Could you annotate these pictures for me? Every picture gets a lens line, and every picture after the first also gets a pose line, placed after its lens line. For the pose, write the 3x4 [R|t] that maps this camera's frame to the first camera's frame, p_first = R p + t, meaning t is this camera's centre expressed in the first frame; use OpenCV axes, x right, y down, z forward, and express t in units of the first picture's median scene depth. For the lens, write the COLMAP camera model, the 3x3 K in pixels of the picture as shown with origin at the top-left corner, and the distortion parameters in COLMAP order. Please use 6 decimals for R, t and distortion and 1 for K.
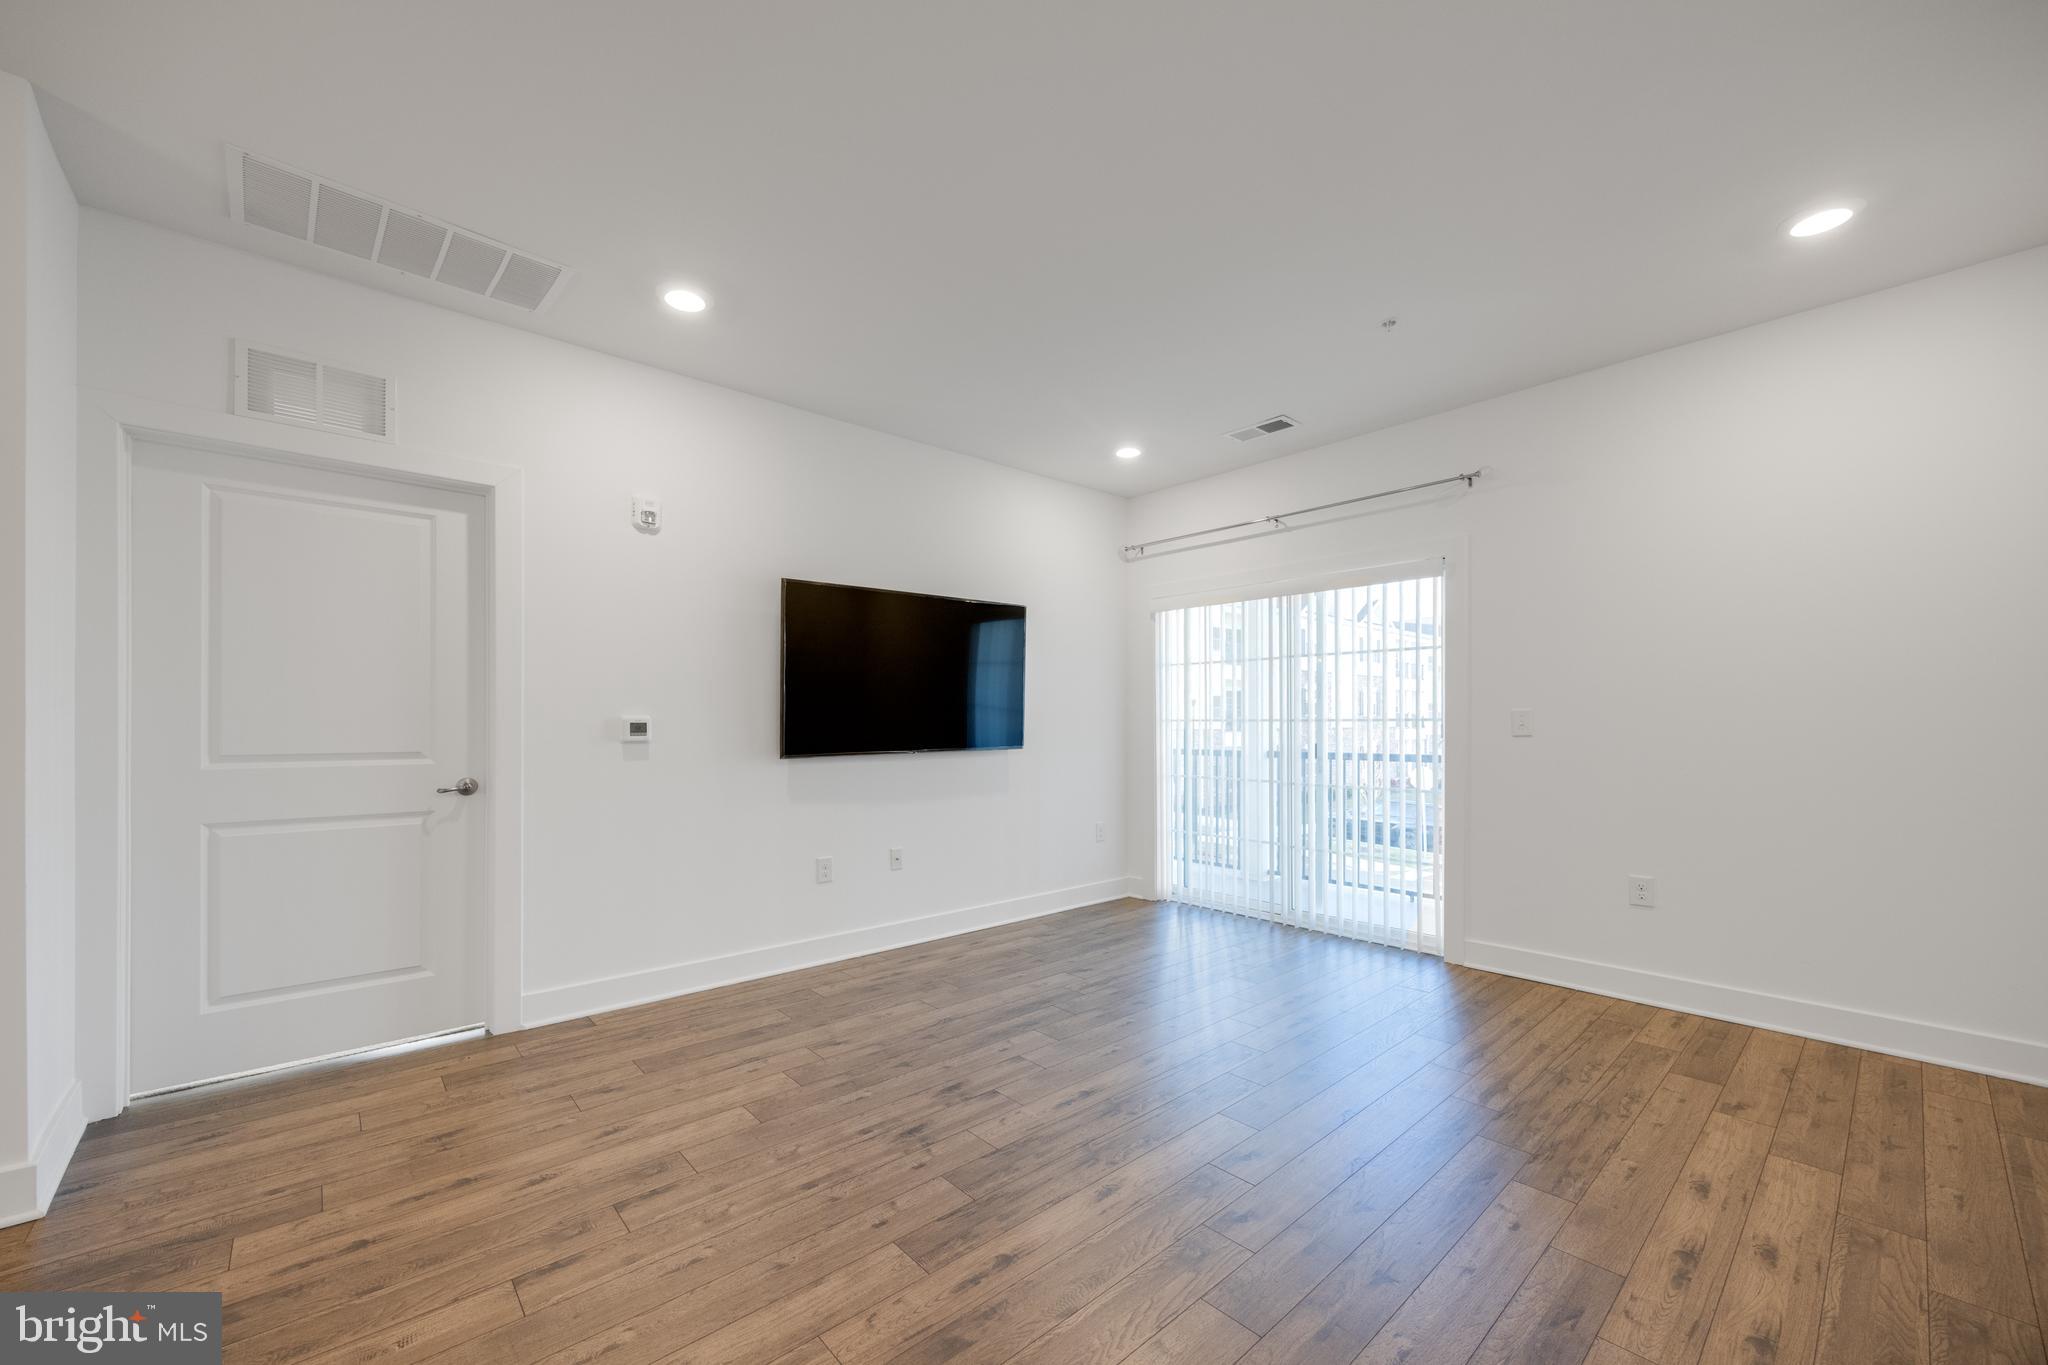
lens RADIAL K [[804.3, 0, 1019.7], [0, 804.3, 722.4], [0, 0, 1]] dist [-0.011336, -0.000132]
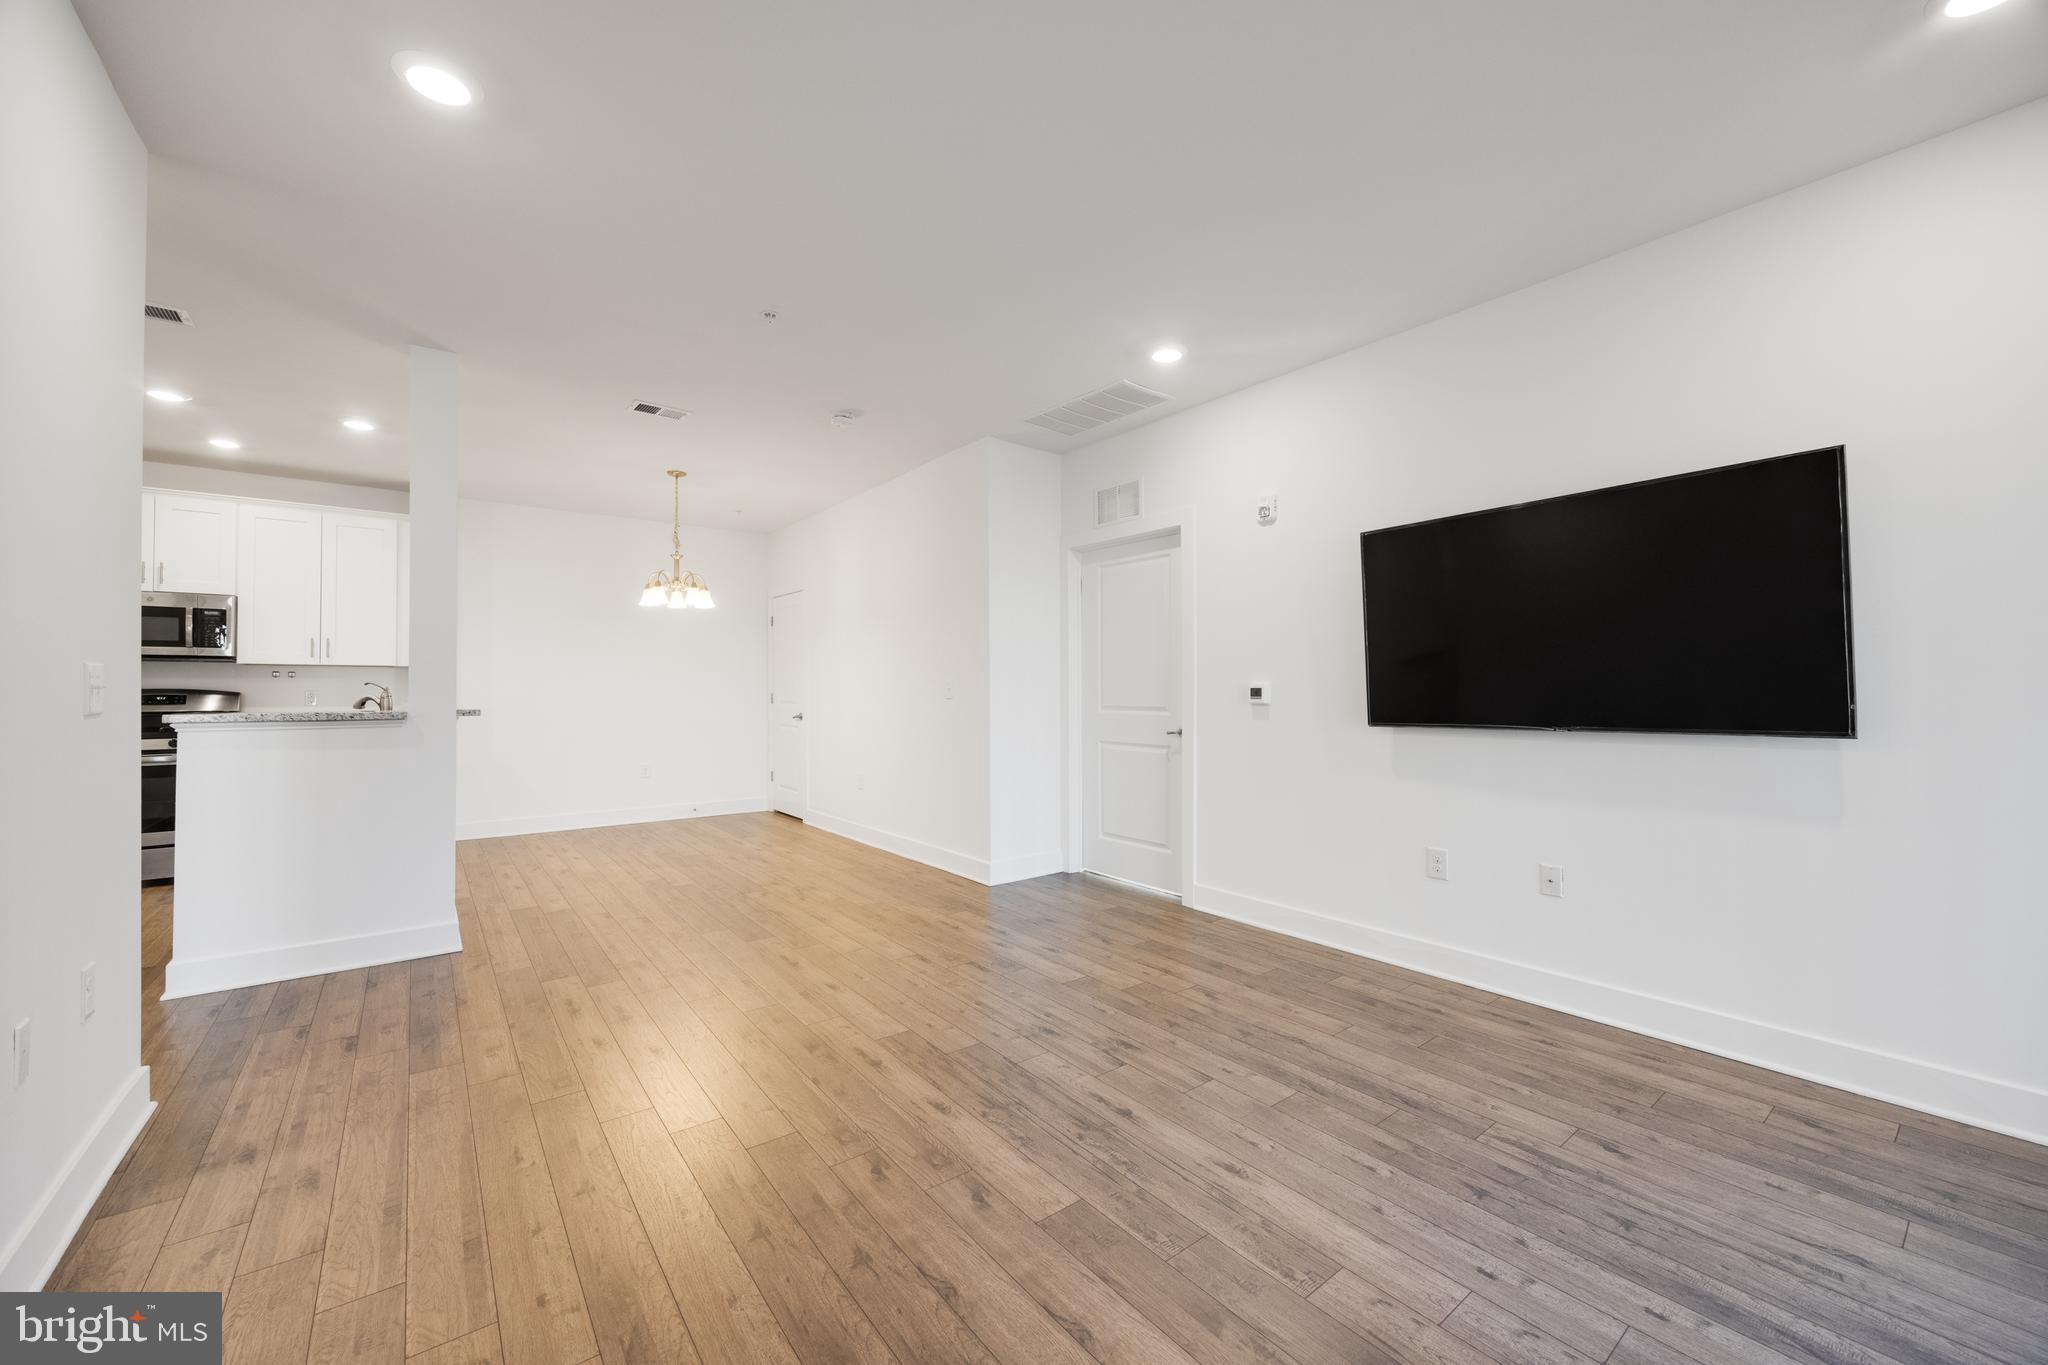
lens RADIAL K [[806.8, 0, 971.4], [0, 806.8, 682.1], [0, 0, 1]] dist [-0.001638, -0.000251]
pose [[-0.131625, -0.006919, -0.991275, 0.867672], [0.009182, 0.999924, -0.008198, -0.003104], [0.991257, -0.010181, -0.131552, 0.841920]]
